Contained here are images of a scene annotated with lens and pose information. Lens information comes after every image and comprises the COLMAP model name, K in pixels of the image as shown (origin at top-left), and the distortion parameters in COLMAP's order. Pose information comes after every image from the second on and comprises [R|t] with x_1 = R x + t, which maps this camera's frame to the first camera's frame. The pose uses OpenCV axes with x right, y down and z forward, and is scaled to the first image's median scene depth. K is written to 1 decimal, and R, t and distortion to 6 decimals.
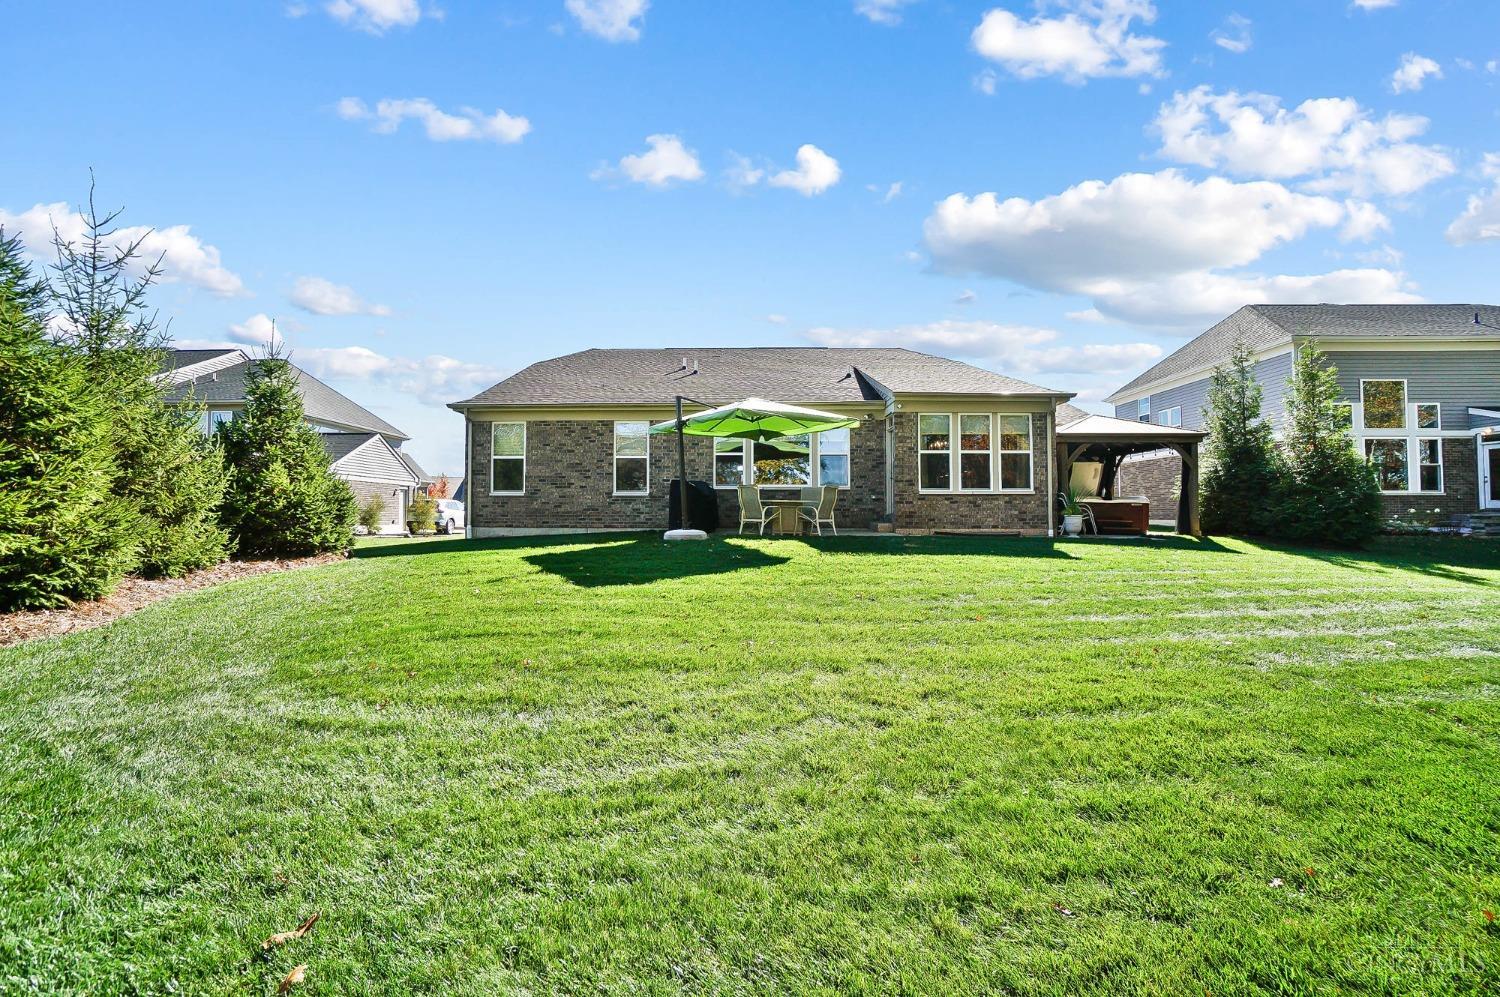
lens RADIAL K [[626.4, 0, 750.0], [0, 626.4, 498.5], [0, 0, 1]] dist [-0.056473, 0.019276]
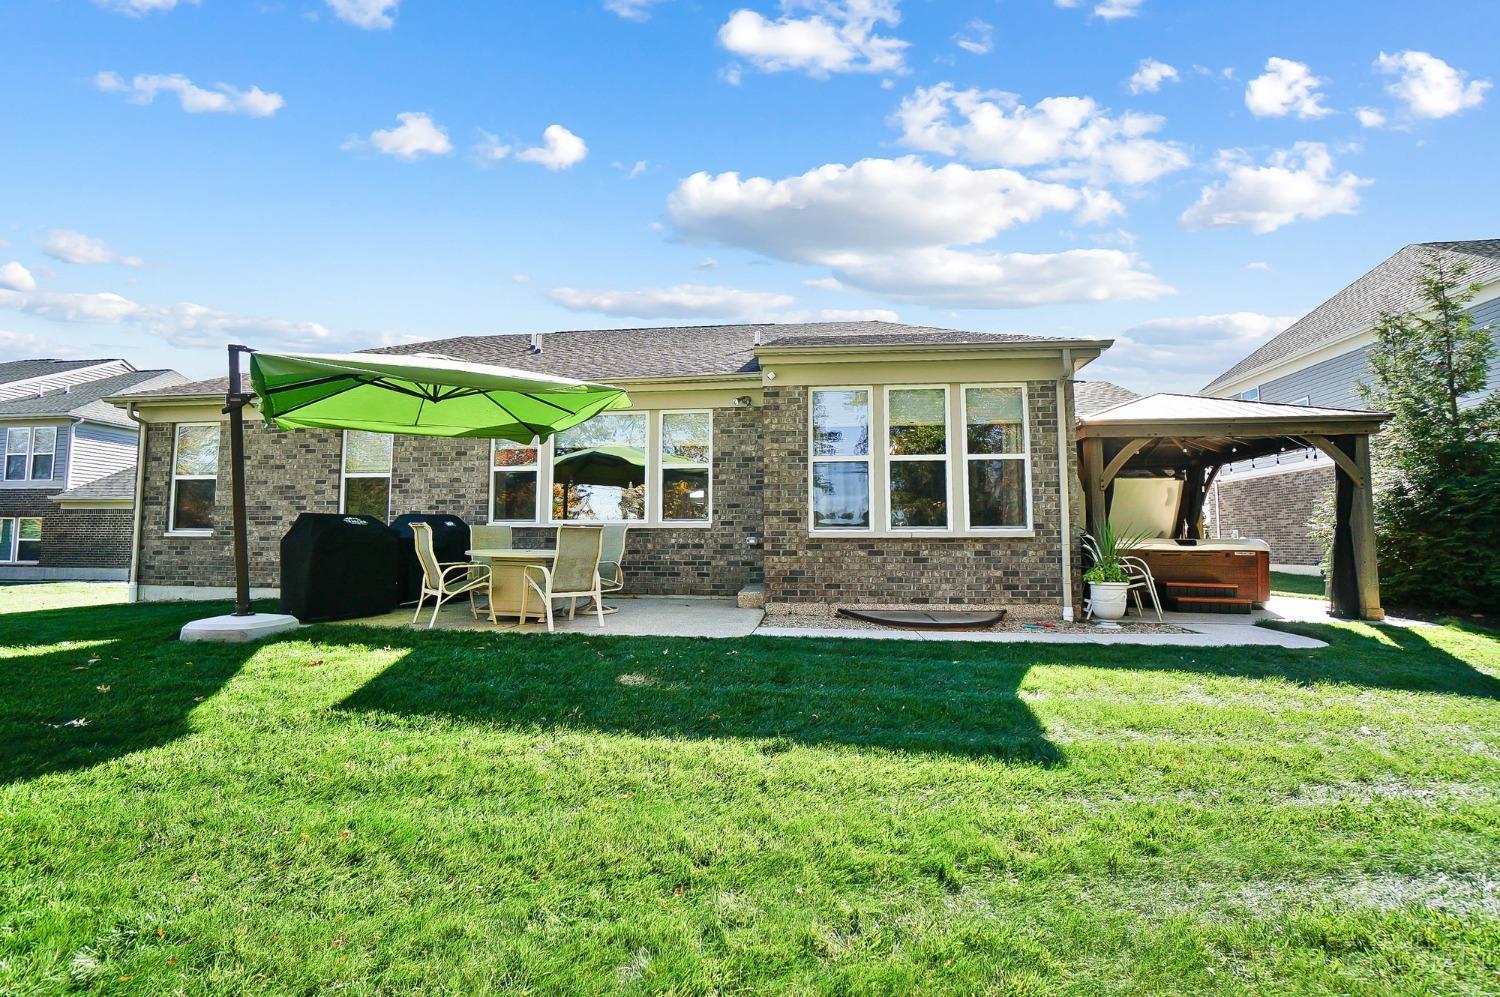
lens RADIAL K [[664.4, 0, 739.6], [0, 664.4, 493.8], [0, 0, 1]] dist [-0.064493, 0.023934]
pose [[0.994878, -0.006287, -0.100887, 0.254566], [0.001094, 0.998675, -0.051445, -0.014615], [0.101077, 0.051072, 0.993567, 0.404610]]
